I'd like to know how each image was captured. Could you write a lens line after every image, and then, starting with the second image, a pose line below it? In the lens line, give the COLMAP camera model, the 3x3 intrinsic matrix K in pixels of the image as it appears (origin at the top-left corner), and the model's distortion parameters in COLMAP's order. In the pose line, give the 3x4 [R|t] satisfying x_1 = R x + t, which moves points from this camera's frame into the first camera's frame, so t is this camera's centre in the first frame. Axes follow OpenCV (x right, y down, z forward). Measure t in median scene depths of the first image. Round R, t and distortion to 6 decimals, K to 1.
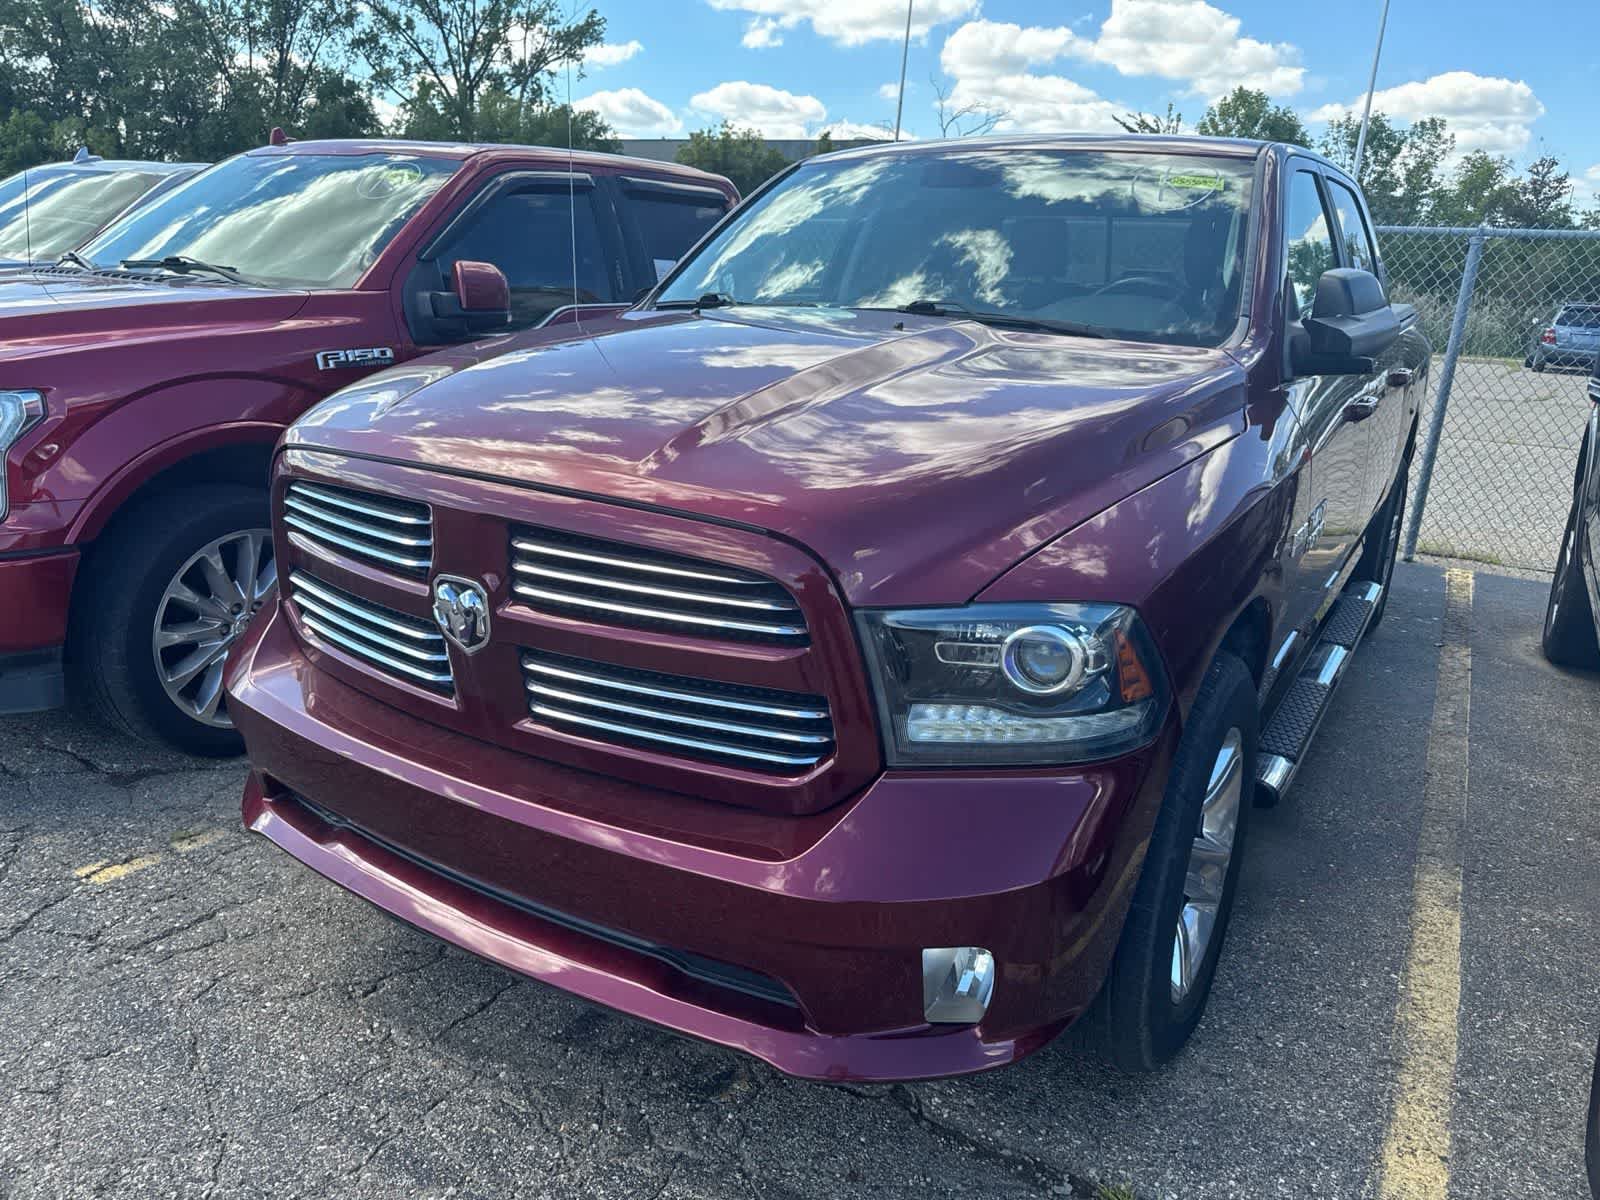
lens RADIAL K [[1142.1, 0, 800.7], [0, 1142.1, 595.1], [0, 0, 1]] dist [0.014149, -0.015799]
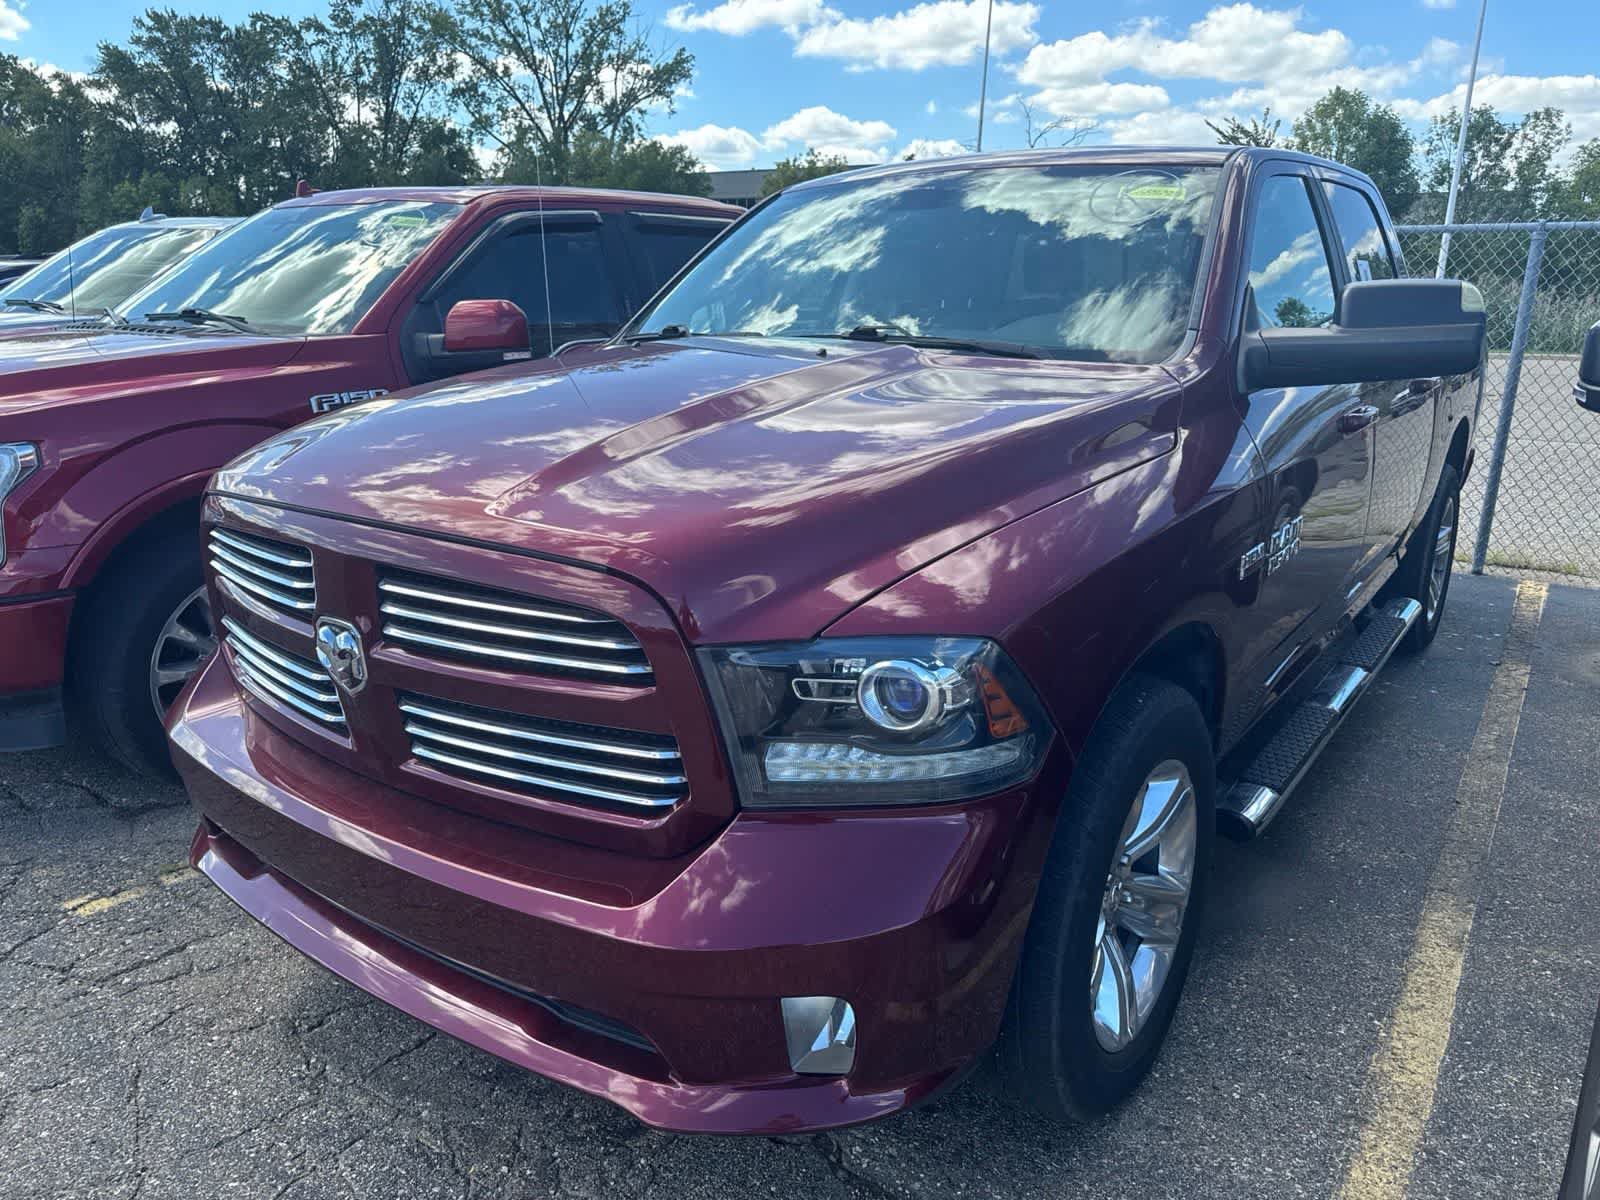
lens RADIAL K [[1142.1, 0, 804.7], [0, 1142.1, 593.3], [0, 0, 1]] dist [0.014149, -0.015799]
pose [[0.996345, -0.018673, -0.083350, 0.119782], [0.016937, 0.999625, -0.021494, -0.006059], [0.083720, 0.020004, 0.996288, 0.016495]]
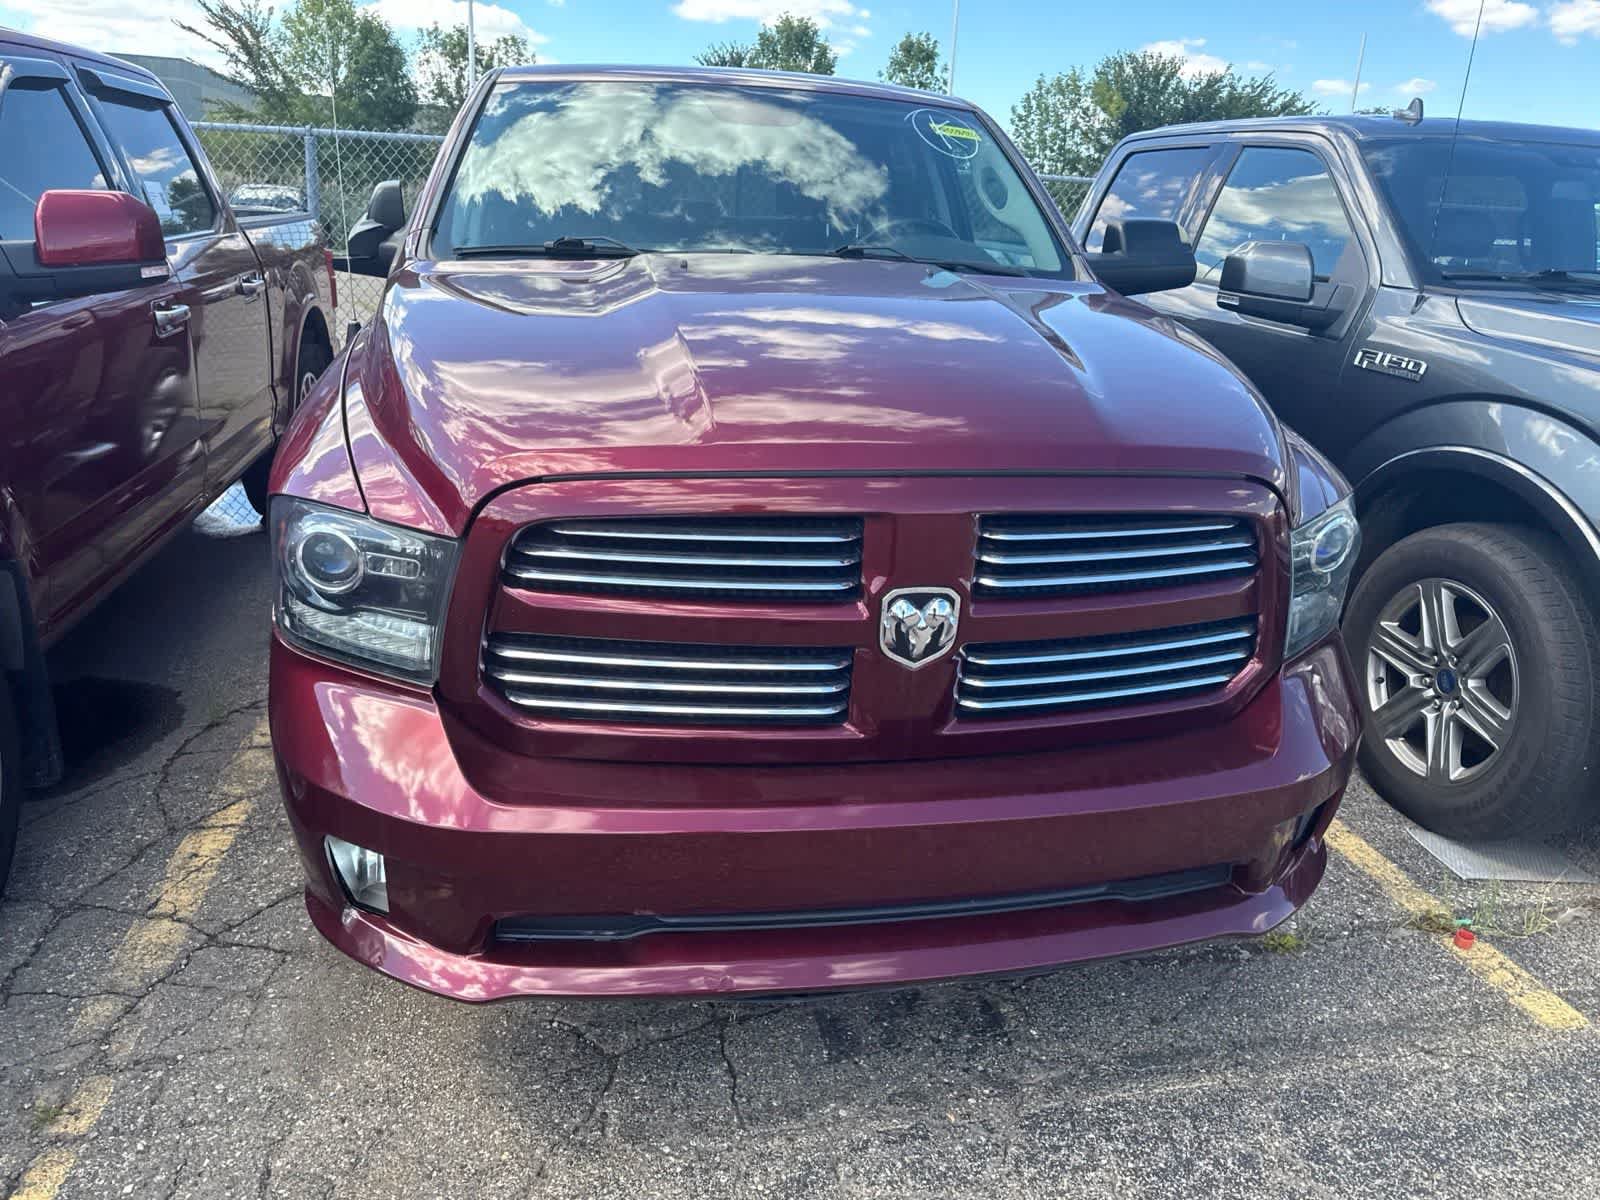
lens RADIAL K [[1142.1, 0, 813.8], [0, 1142.1, 599.2], [0, 0, 1]] dist [0.014149, -0.015799]
pose [[0.736703, -0.222651, 0.638511, -0.575344], [0.173399, 0.974868, 0.139875, -0.089209], [-0.653607, 0.007671, 0.756795, 0.230179]]
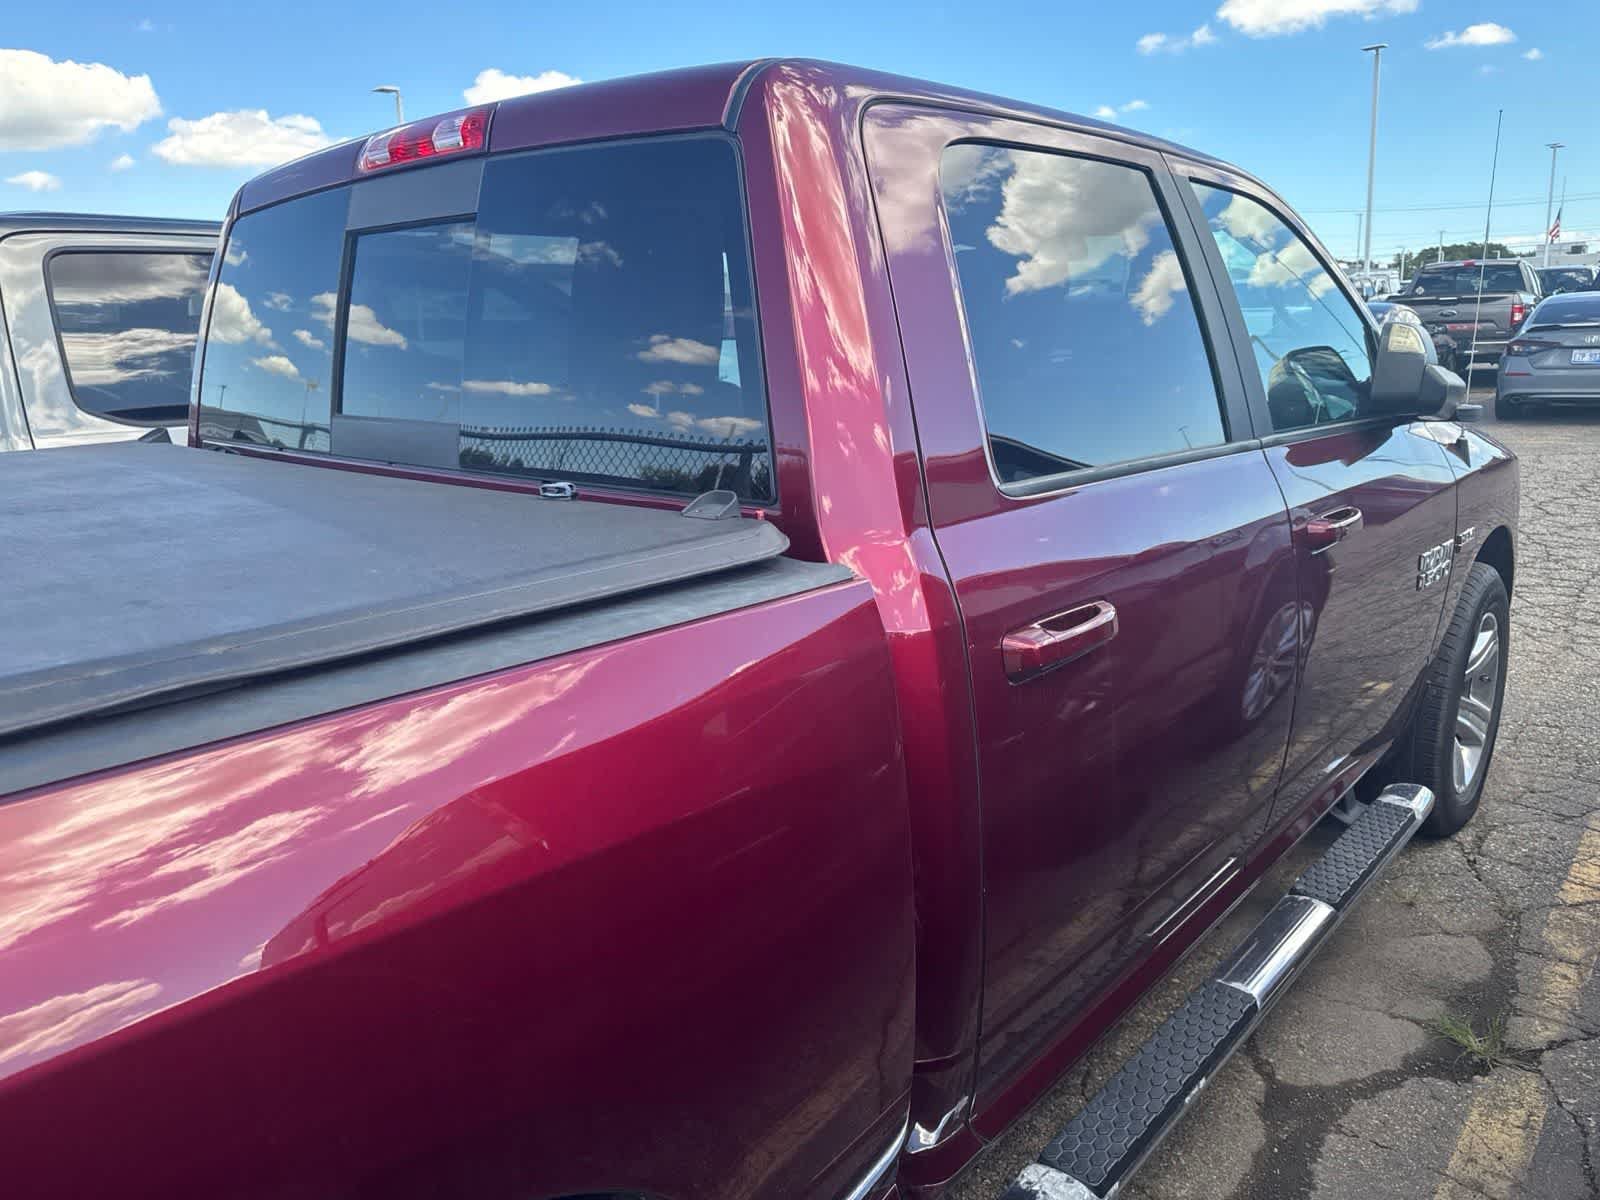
lens RADIAL K [[1142.1, 0, 784.2], [0, 1142.1, 605.1], [0, 0, 1]] dist [0.014149, -0.015799]
pose [[-0.985063, -0.045431, 0.166091, 0.194876], [0.046191, 0.859497, 0.509050, -0.652748], [-0.165881, 0.509119, -0.844560, 2.164406]]
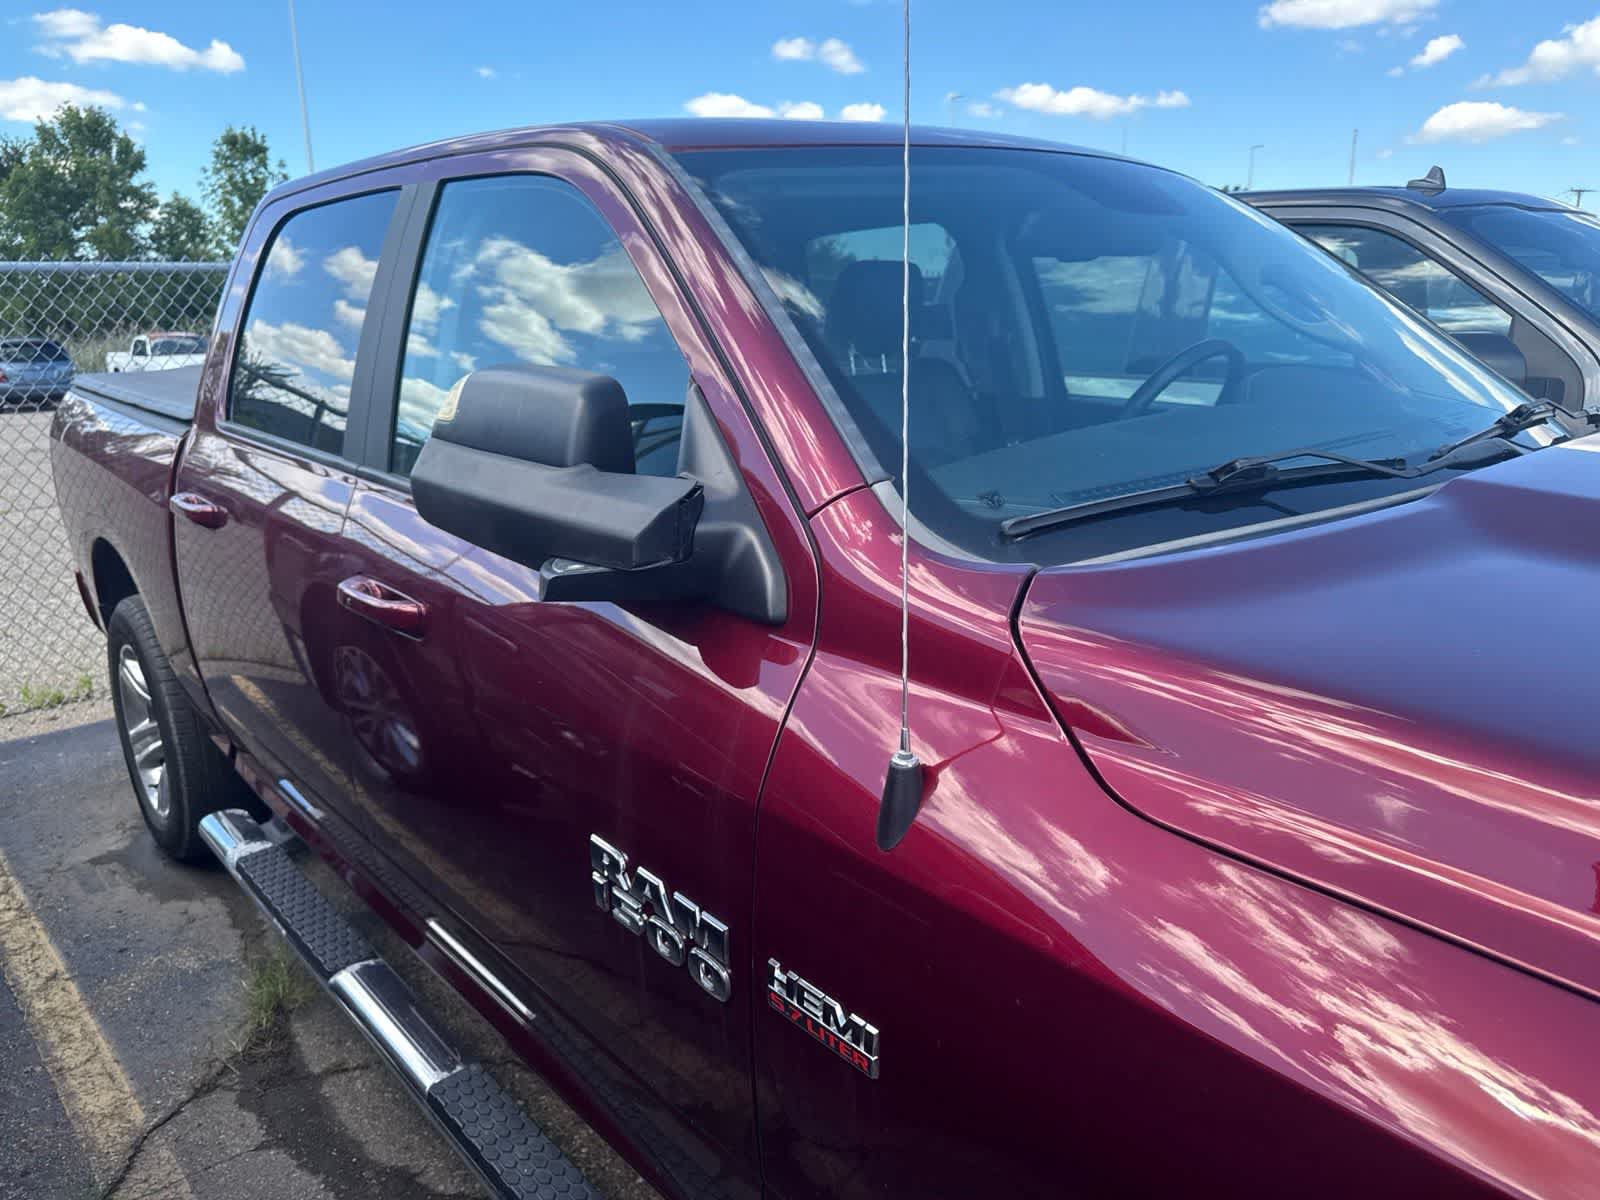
lens RADIAL K [[1142.1, 0, 783.4], [0, 1142.1, 601.7], [0, 0, 1]] dist [0.014149, -0.015799]
pose [[0.301723, -0.284803, 0.909863, -0.518420], [0.302100, 0.933722, 0.192090, -0.354545], [-0.904267, 0.216912, 0.367764, 1.035433]]
